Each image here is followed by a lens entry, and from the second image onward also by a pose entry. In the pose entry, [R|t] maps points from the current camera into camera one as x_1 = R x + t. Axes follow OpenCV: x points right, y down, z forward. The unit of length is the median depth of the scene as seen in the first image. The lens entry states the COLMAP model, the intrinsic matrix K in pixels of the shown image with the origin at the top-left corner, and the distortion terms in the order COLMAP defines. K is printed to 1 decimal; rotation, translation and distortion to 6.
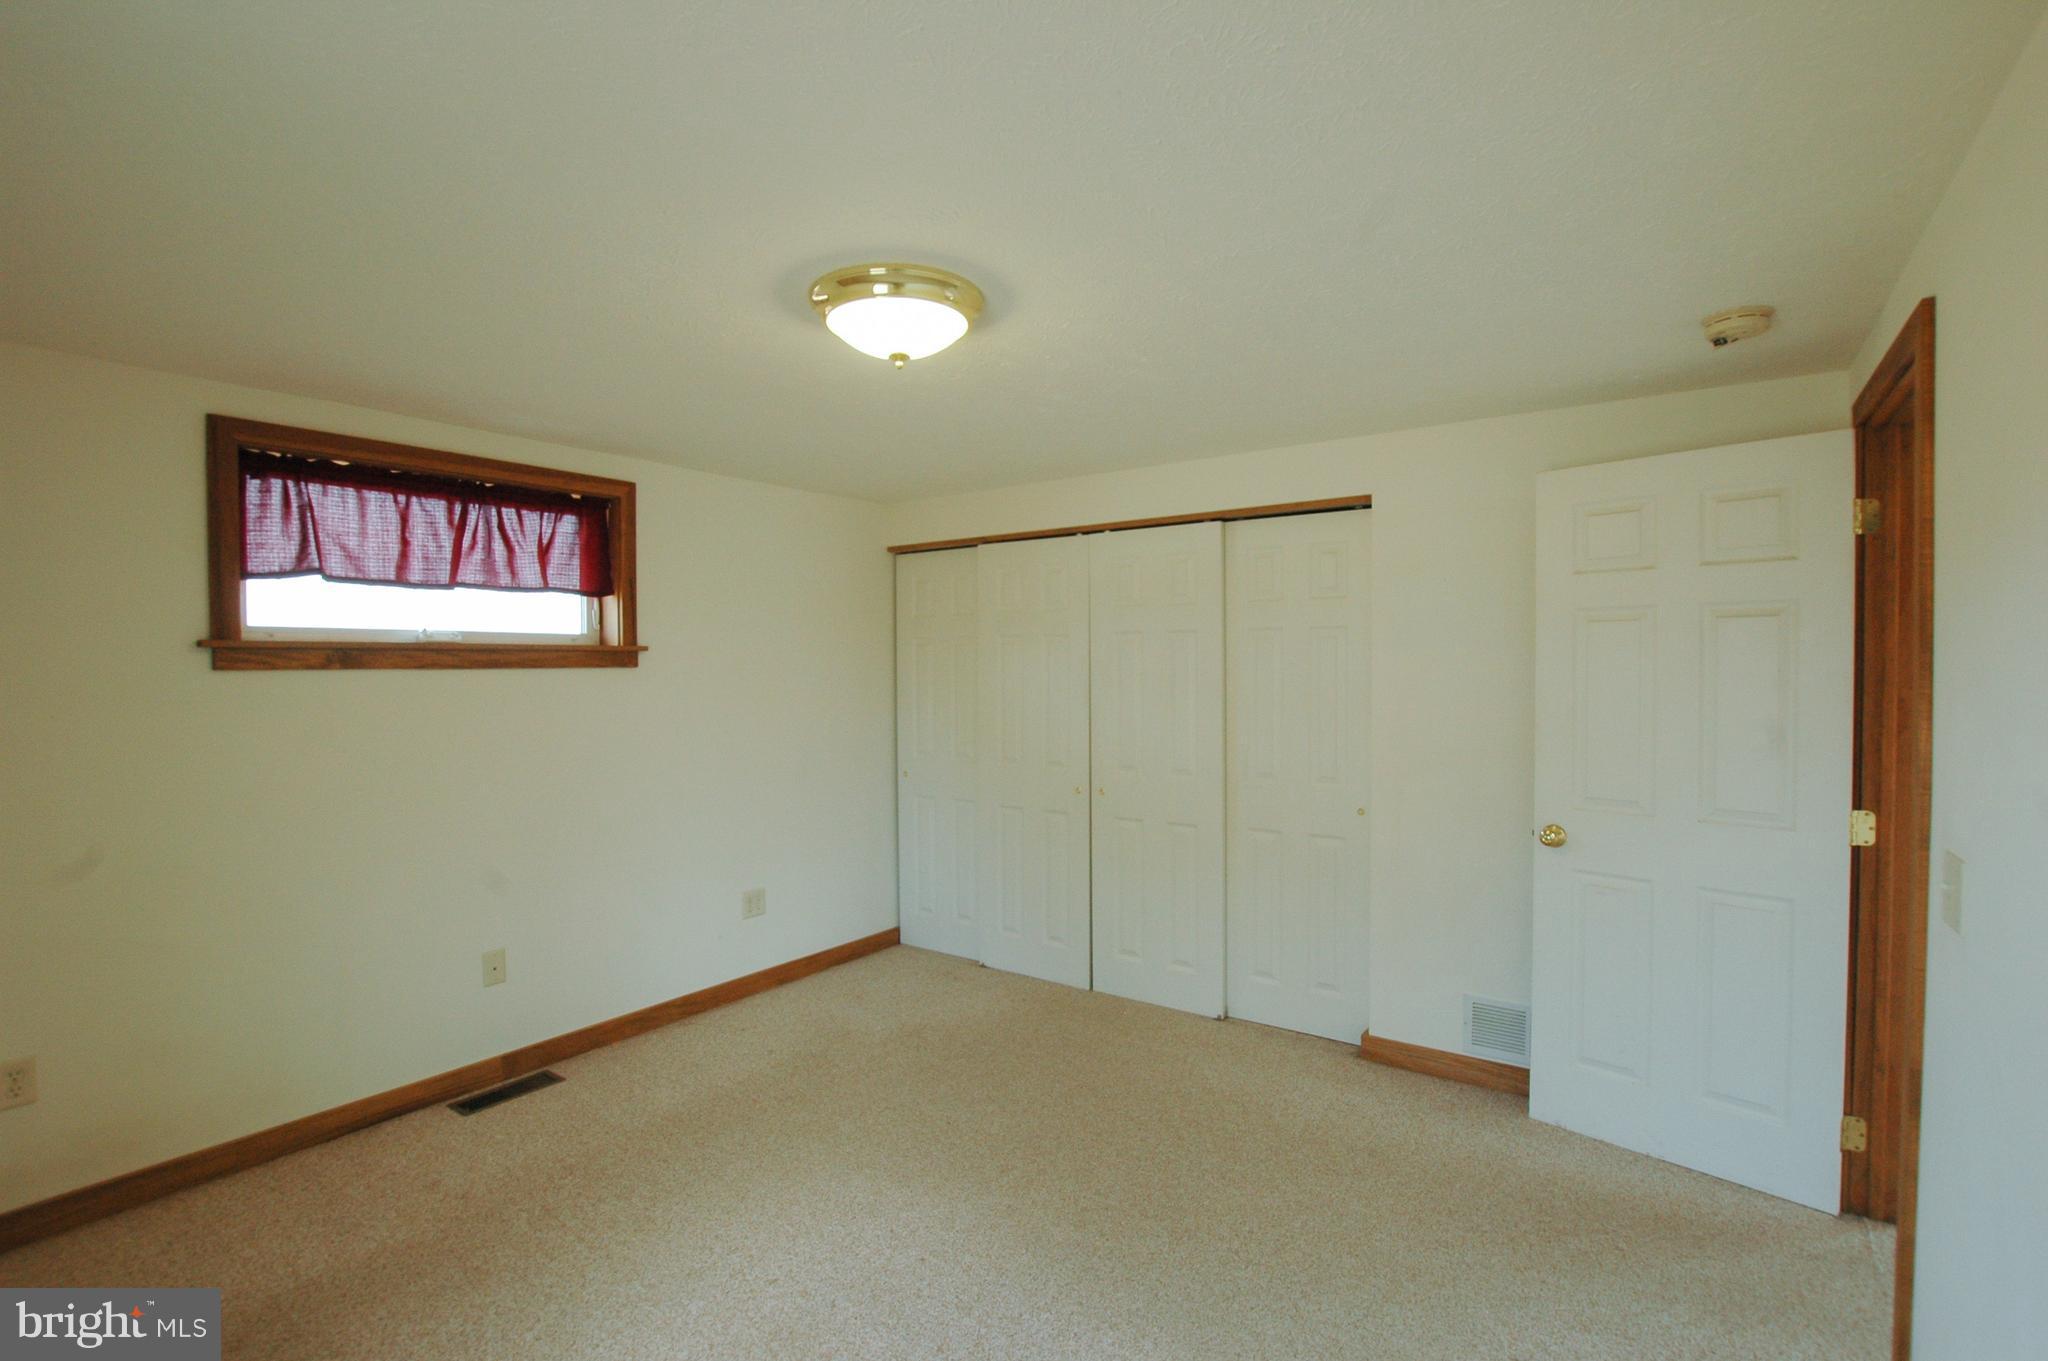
lens RADIAL K [[910.4, 0, 1015.2], [0, 910.4, 683.2], [0, 0, 1]] dist [-0.034636, 0.005157]
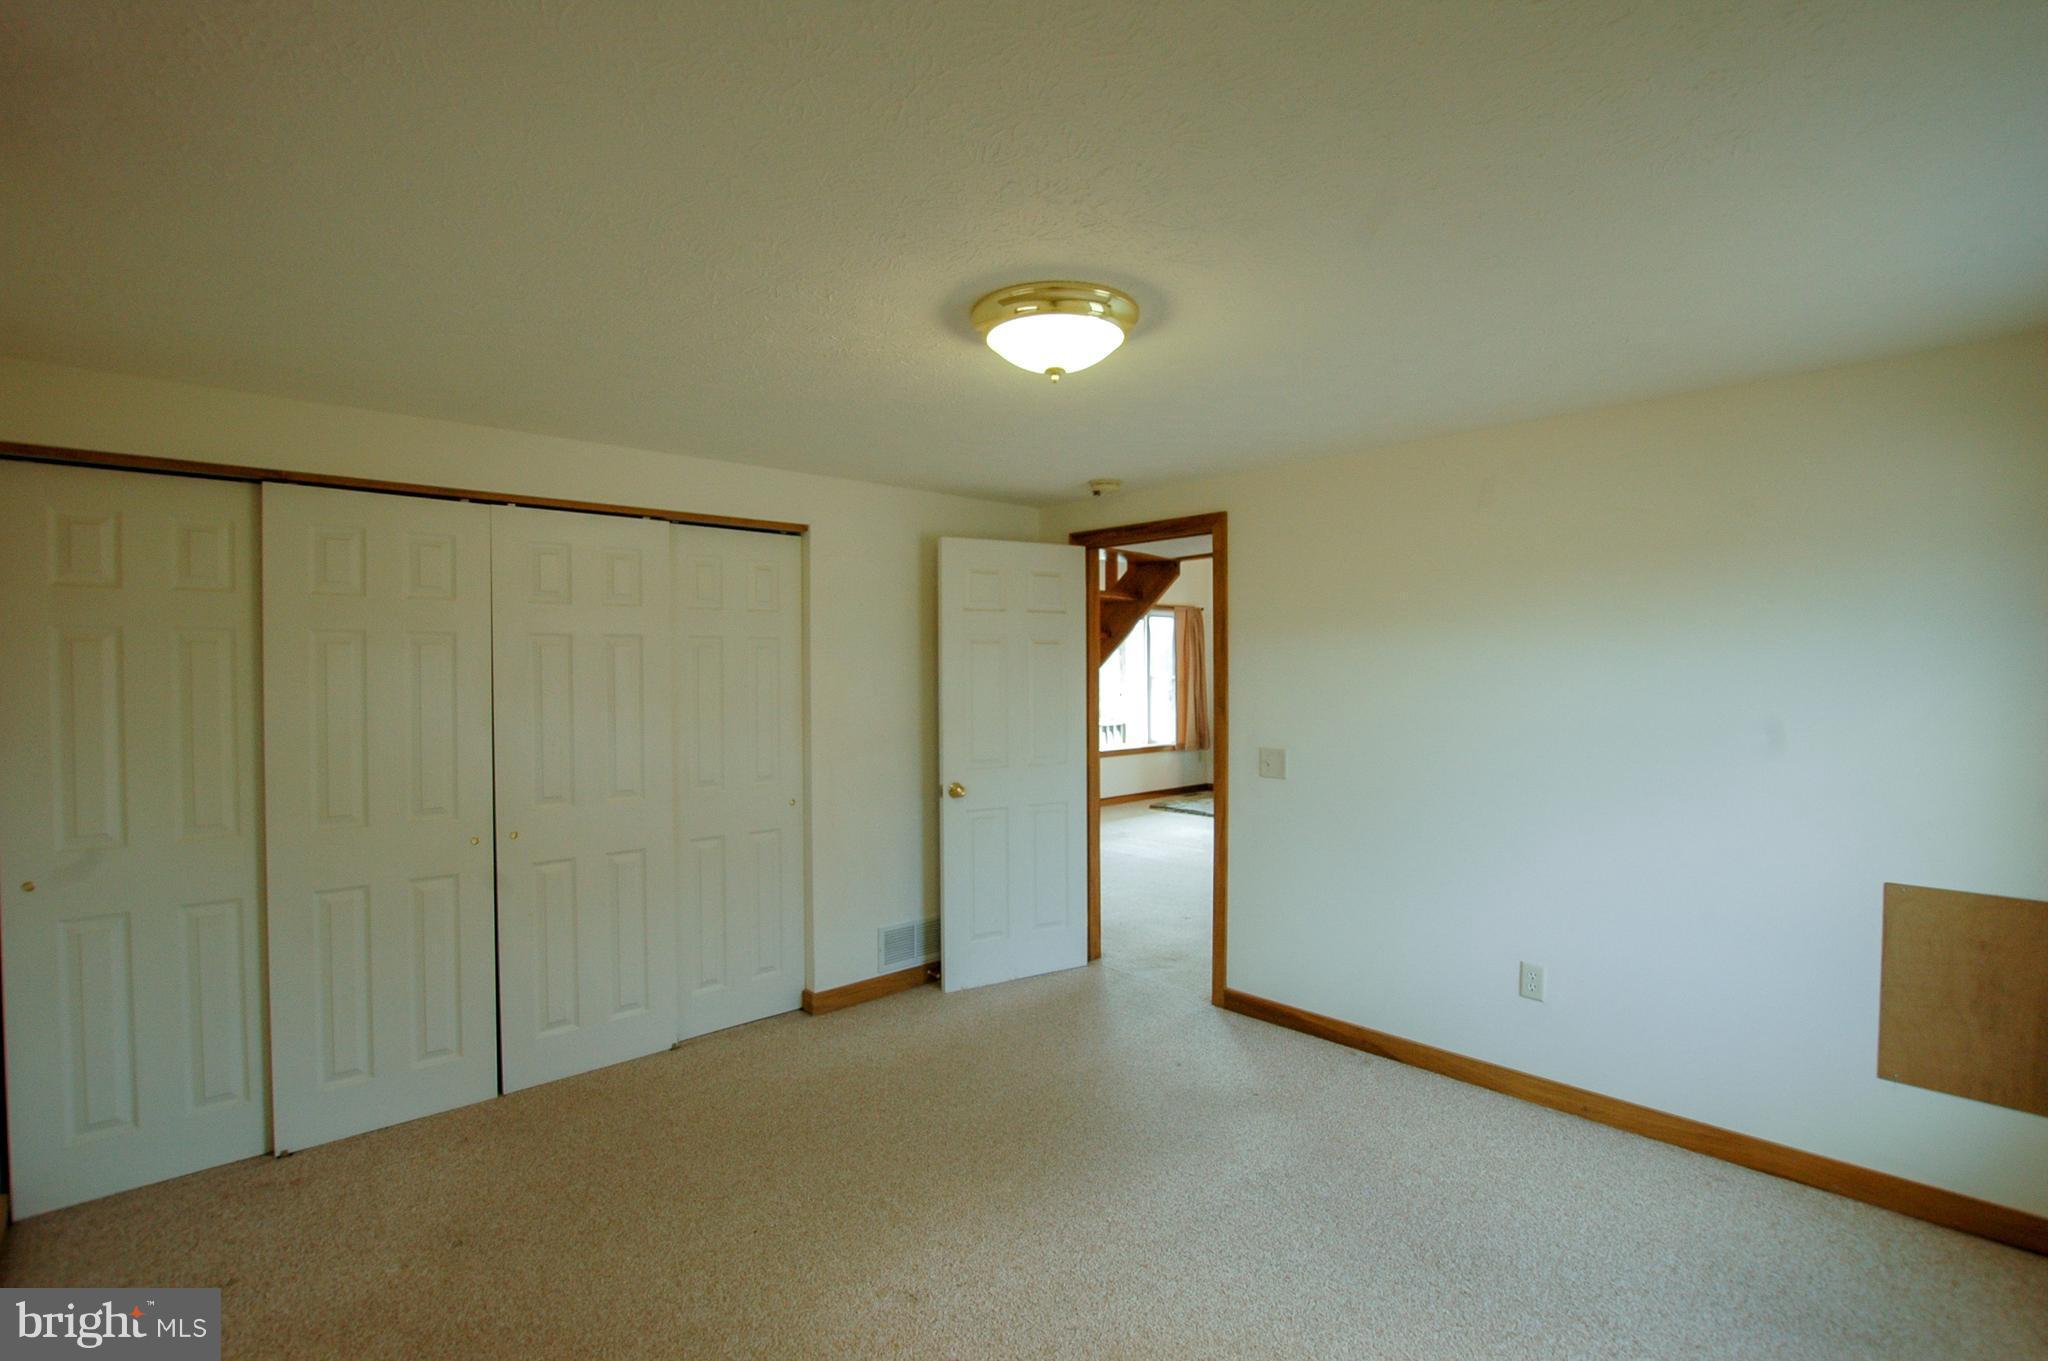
lens RADIAL K [[910.4, 0, 1015.2], [0, 910.4, 683.2], [0, 0, 1]] dist [-0.034636, 0.005157]
pose [[0.221298, -0.009964, 0.975155, -0.706023], [0.020502, 0.999774, 0.005563, -0.008676], [-0.974991, 0.018762, 0.221452, 0.505084]]
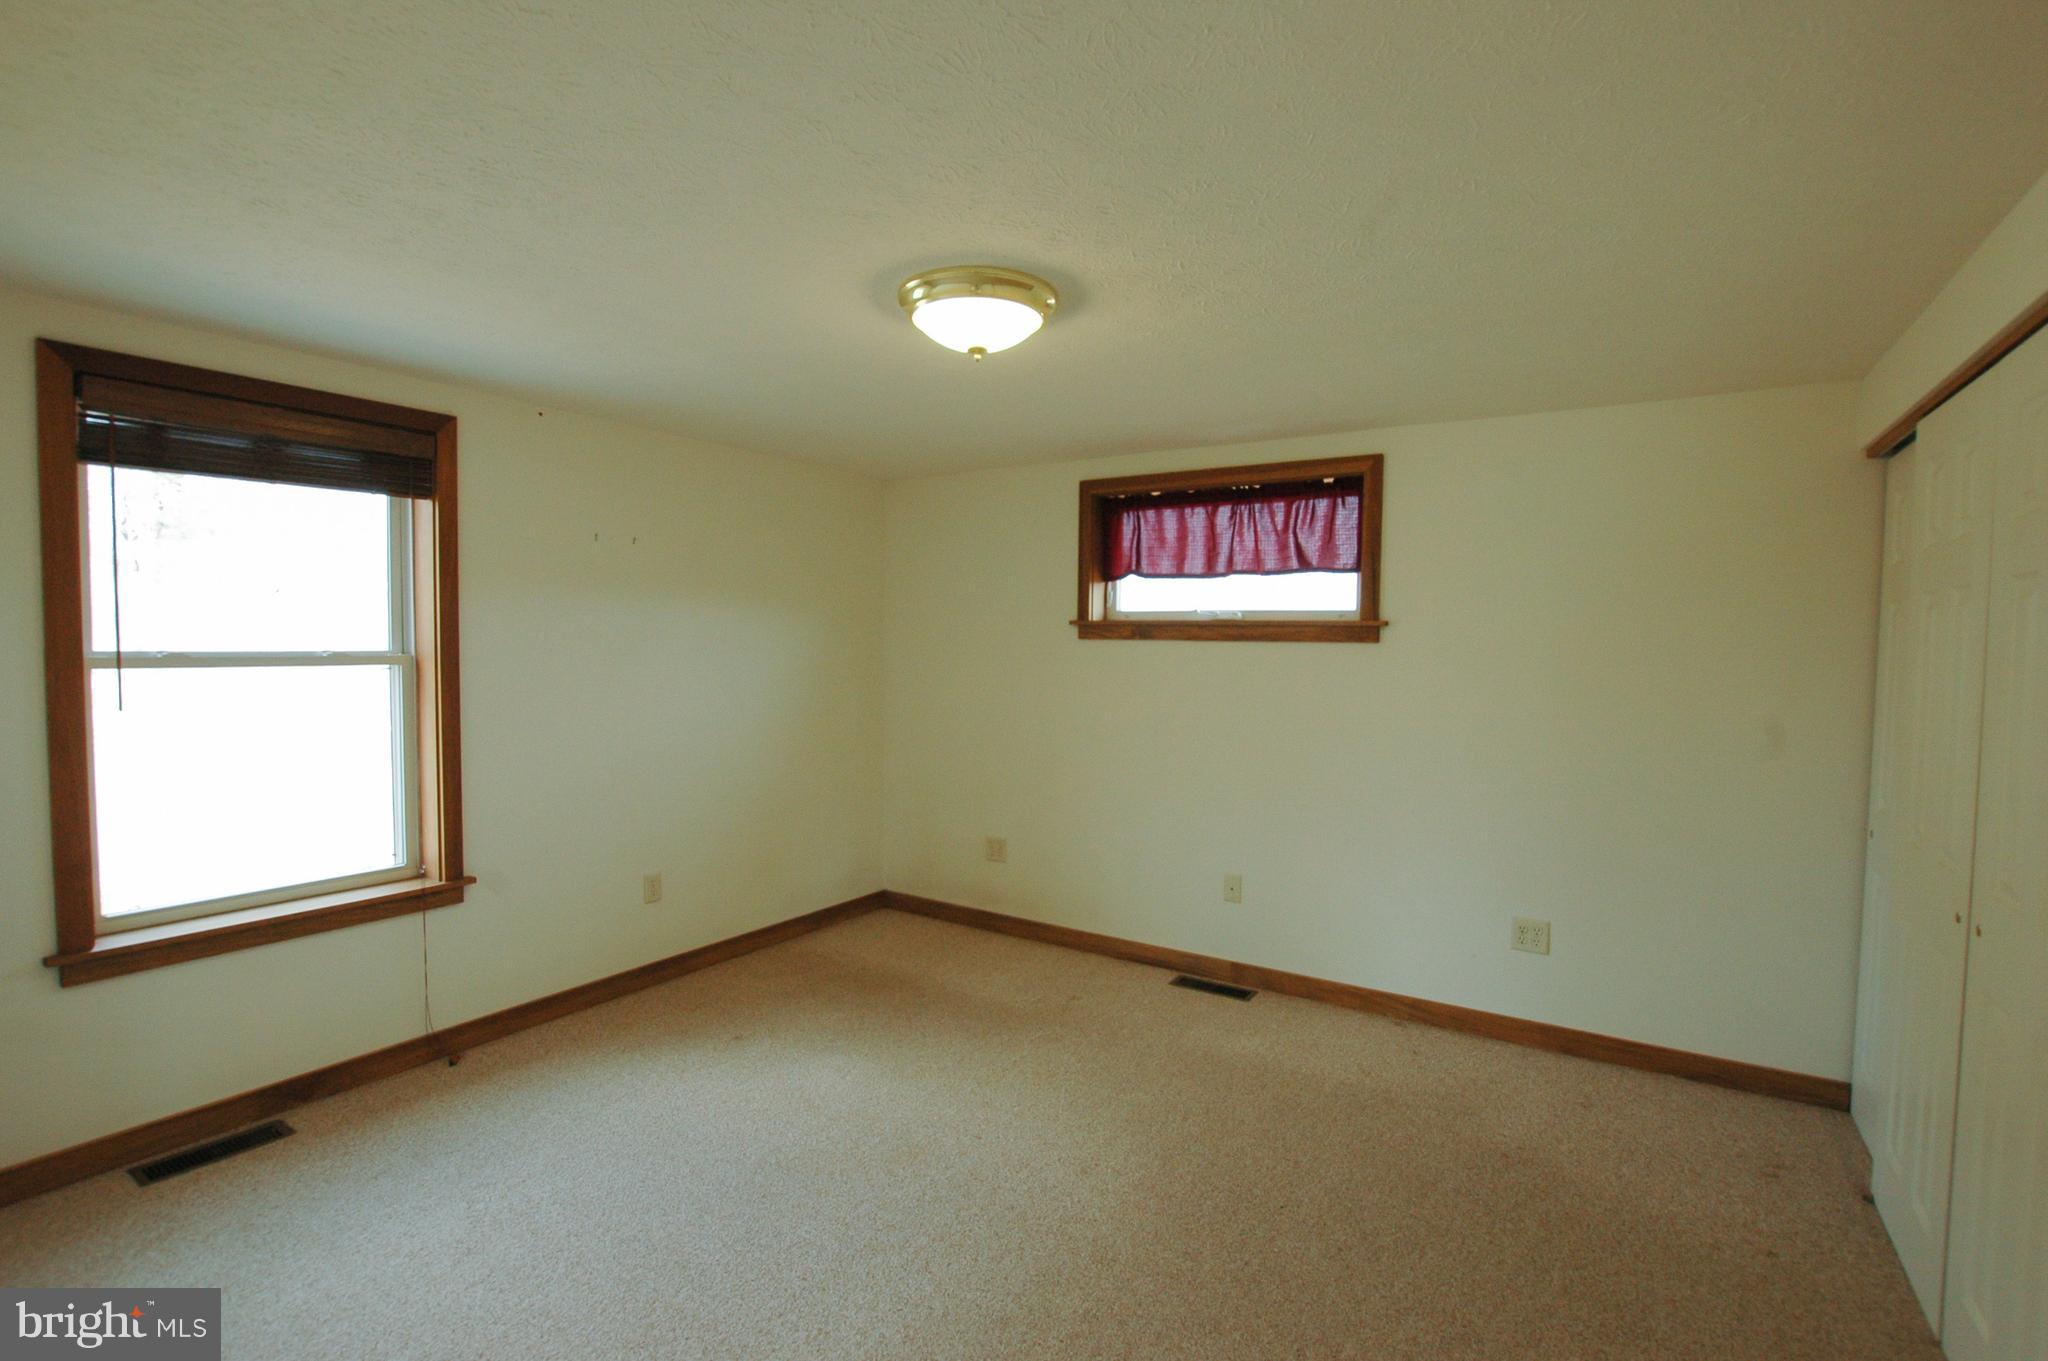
lens RADIAL K [[910.4, 0, 1015.2], [0, 910.4, 683.2], [0, 0, 1]] dist [-0.034636, 0.005157]
pose [[0.078958, 0.053430, -0.995445, 0.601817], [-0.035037, 0.998094, 0.050793, -0.011105], [0.996262, 0.030867, 0.080679, 0.601302]]
